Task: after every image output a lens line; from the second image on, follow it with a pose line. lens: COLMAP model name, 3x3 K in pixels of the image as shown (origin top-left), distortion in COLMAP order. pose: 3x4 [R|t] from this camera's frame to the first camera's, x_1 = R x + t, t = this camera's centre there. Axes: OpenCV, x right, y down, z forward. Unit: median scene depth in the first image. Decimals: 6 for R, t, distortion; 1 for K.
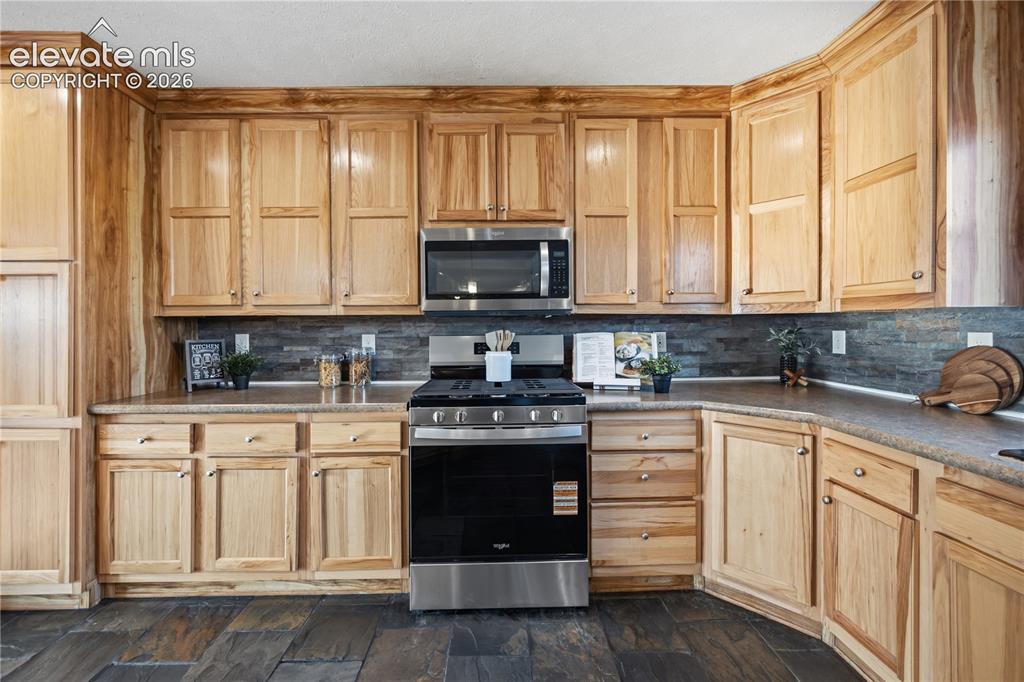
lens RADIAL K [[411.1, 0, 495.8], [0, 411.1, 327.5], [0, 0, 1]] dist [-0.001529, -0.000265]
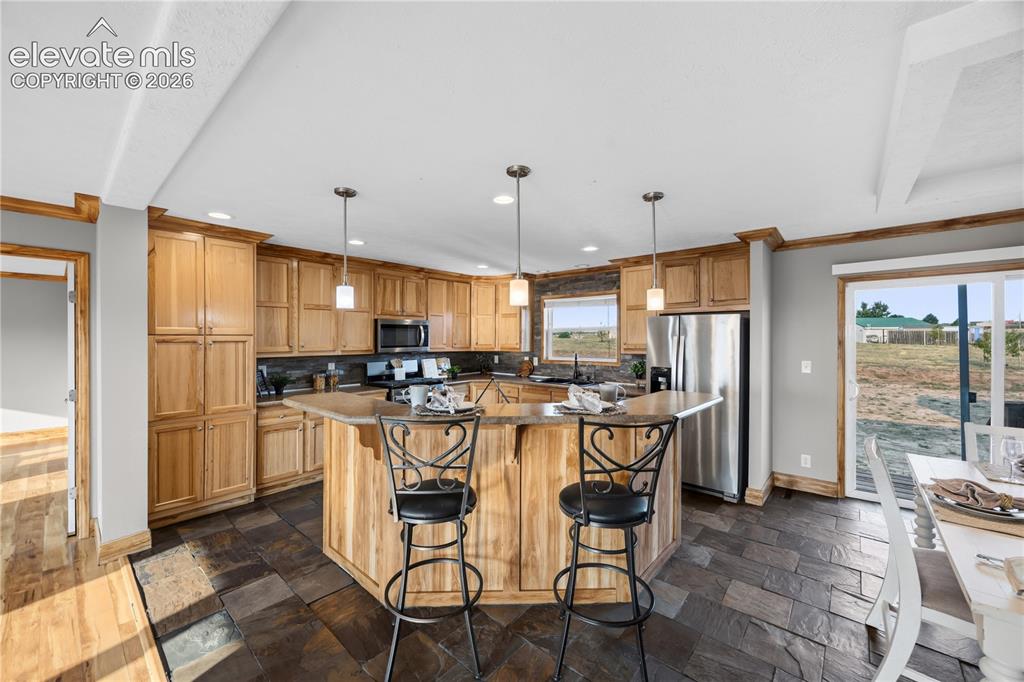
lens RADIAL K [[394.9, 0, 512.0], [0, 394.9, 341.0], [0, 0, 1]] dist [-0.000413, -0.000028]
pose [[0.660785, 0.000255, 0.750575, -1.368428], [-0.003098, 0.999992, 0.002387, -0.114094], [-0.750568, -0.003902, 0.660781, -1.092490]]
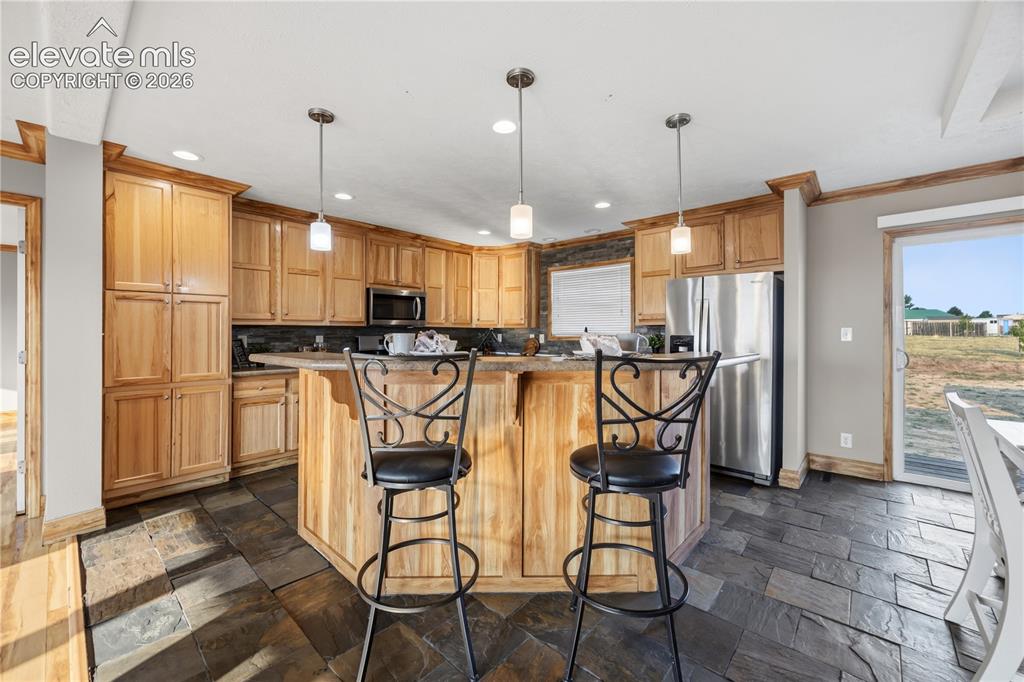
lens RADIAL K [[405.8, 0, 511.9], [0, 405.8, 333.6], [0, 0, 1]] dist [-0.000440, -0.000272]
pose [[0.671610, 0.002895, 0.740900, -1.258789], [-0.003350, 0.999994, -0.000870, 0.006915], [-0.740898, -0.001898, 0.671615, -1.009922]]
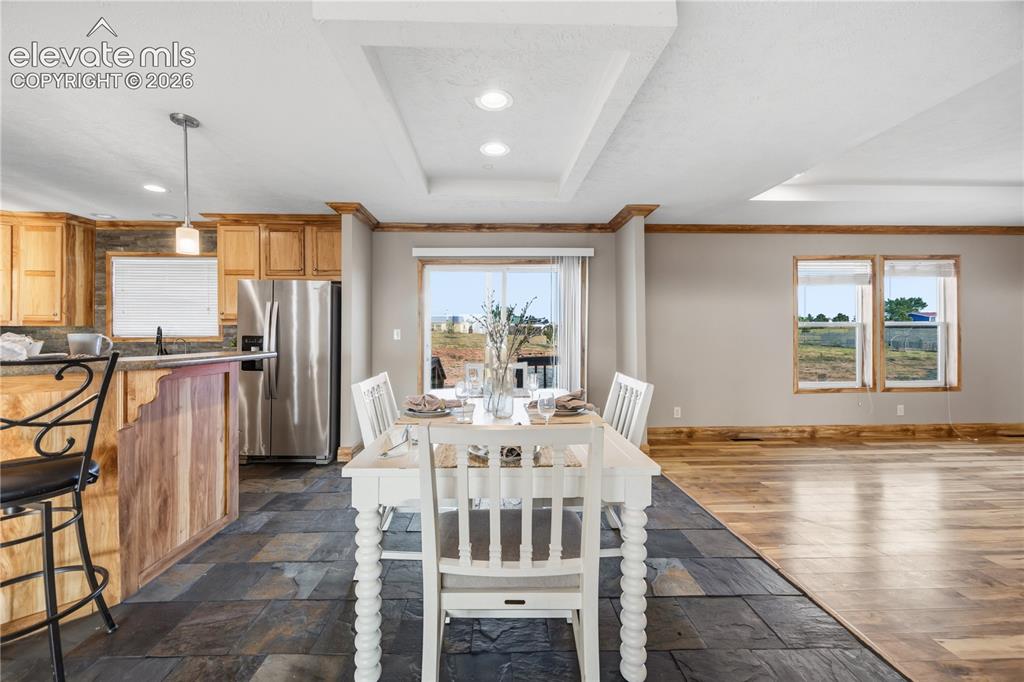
lens RADIAL K [[396.2, 0, 507.5], [0, 396.2, 333.6], [0, 0, 1]] dist [-0.001634, -0.000257]
pose [[-0.019703, 0.002313, 0.999803, -1.234352], [-0.001684, 0.999996, -0.002347, 0.004438], [-0.999804, -0.001729, -0.019699, -1.448241]]
